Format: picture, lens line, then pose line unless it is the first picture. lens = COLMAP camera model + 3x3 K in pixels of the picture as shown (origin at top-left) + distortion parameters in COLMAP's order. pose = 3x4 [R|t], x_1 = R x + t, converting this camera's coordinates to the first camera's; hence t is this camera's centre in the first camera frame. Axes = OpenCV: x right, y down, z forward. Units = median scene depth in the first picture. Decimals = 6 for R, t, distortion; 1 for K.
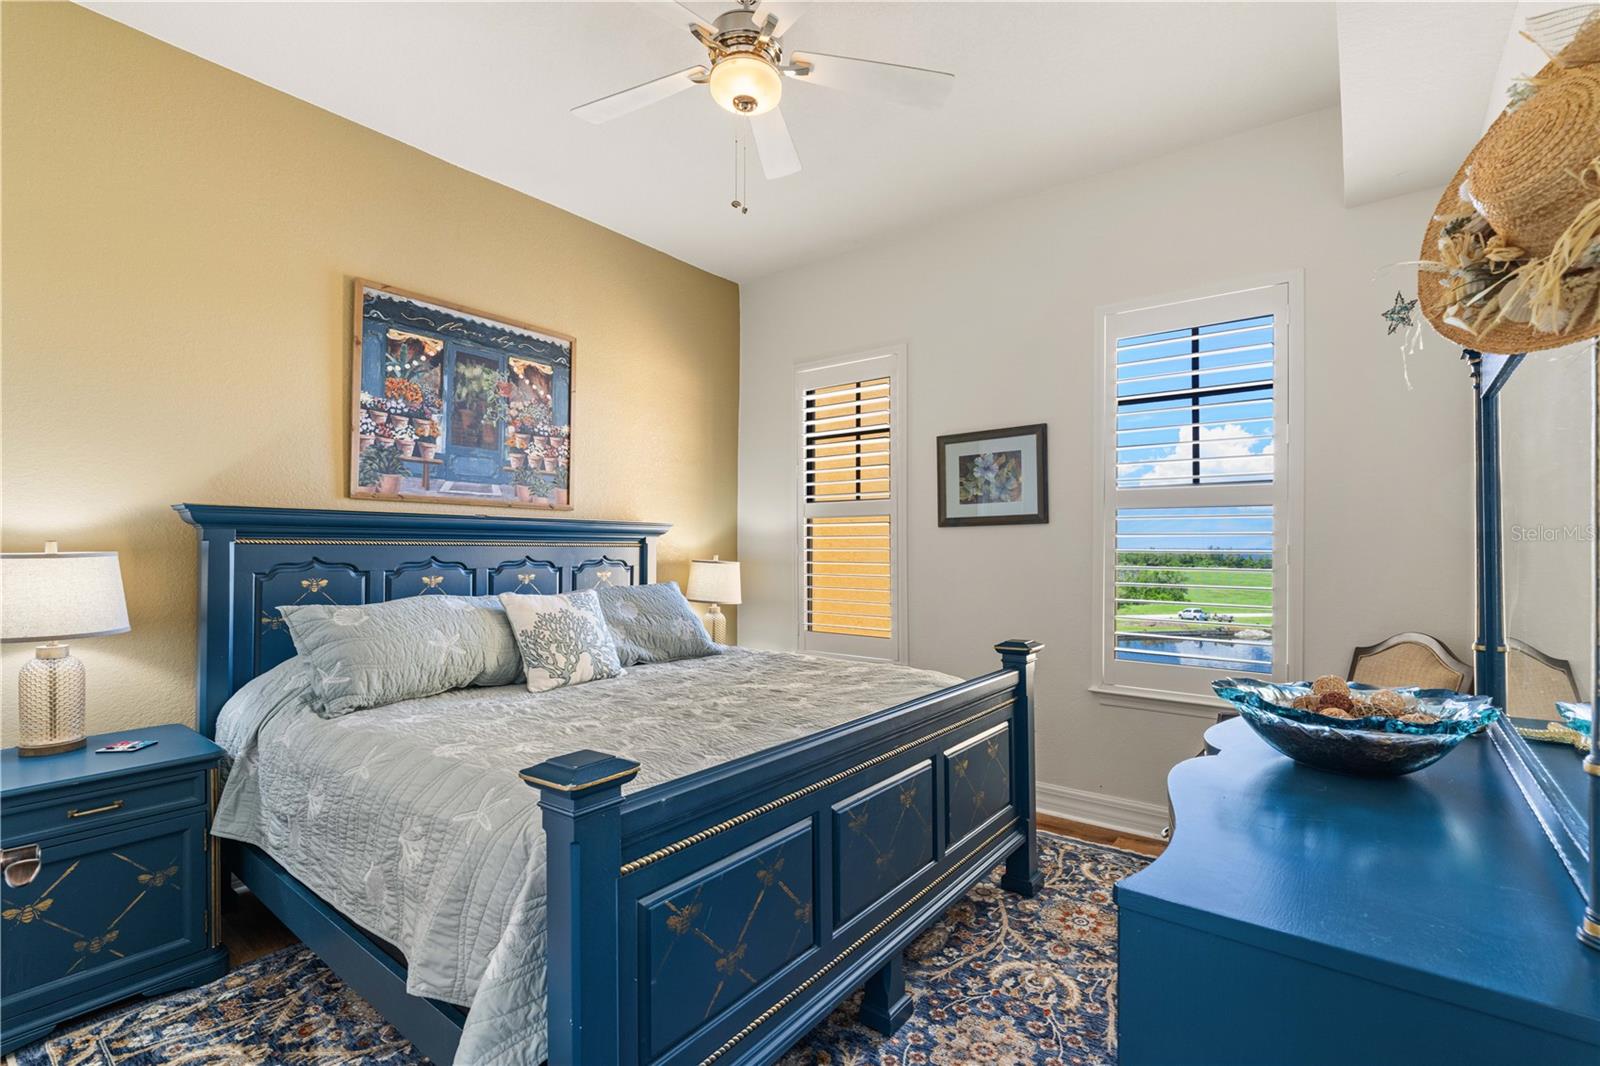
lens RADIAL K [[722.5, 0, 793.7], [0, 722.5, 544.6], [0, 0, 1]] dist [-0.006635, 0.001536]
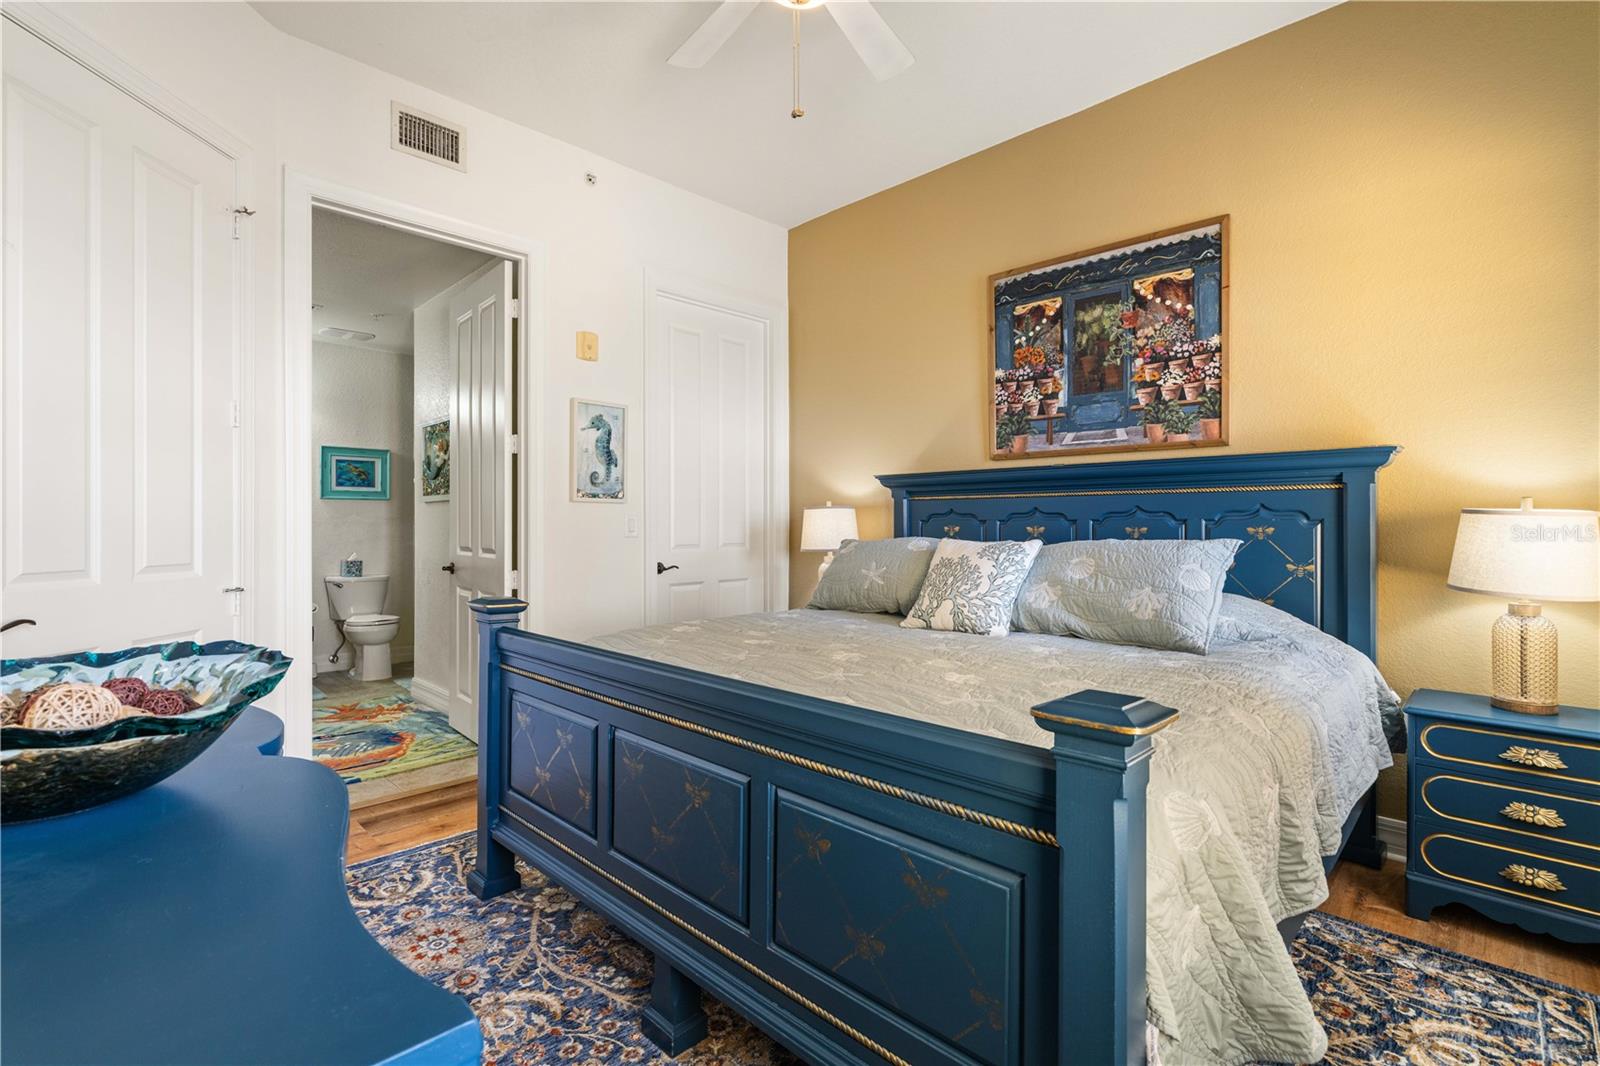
lens RADIAL K [[722.5, 0, 802.5], [0, 722.5, 523.8], [0, 0, 1]] dist [-0.006635, 0.001536]
pose [[-0.108382, -0.002933, -0.994105, 0.555364], [0.005004, 0.999981, -0.003496, 0.040125], [0.994097, -0.005354, -0.108365, 0.730059]]
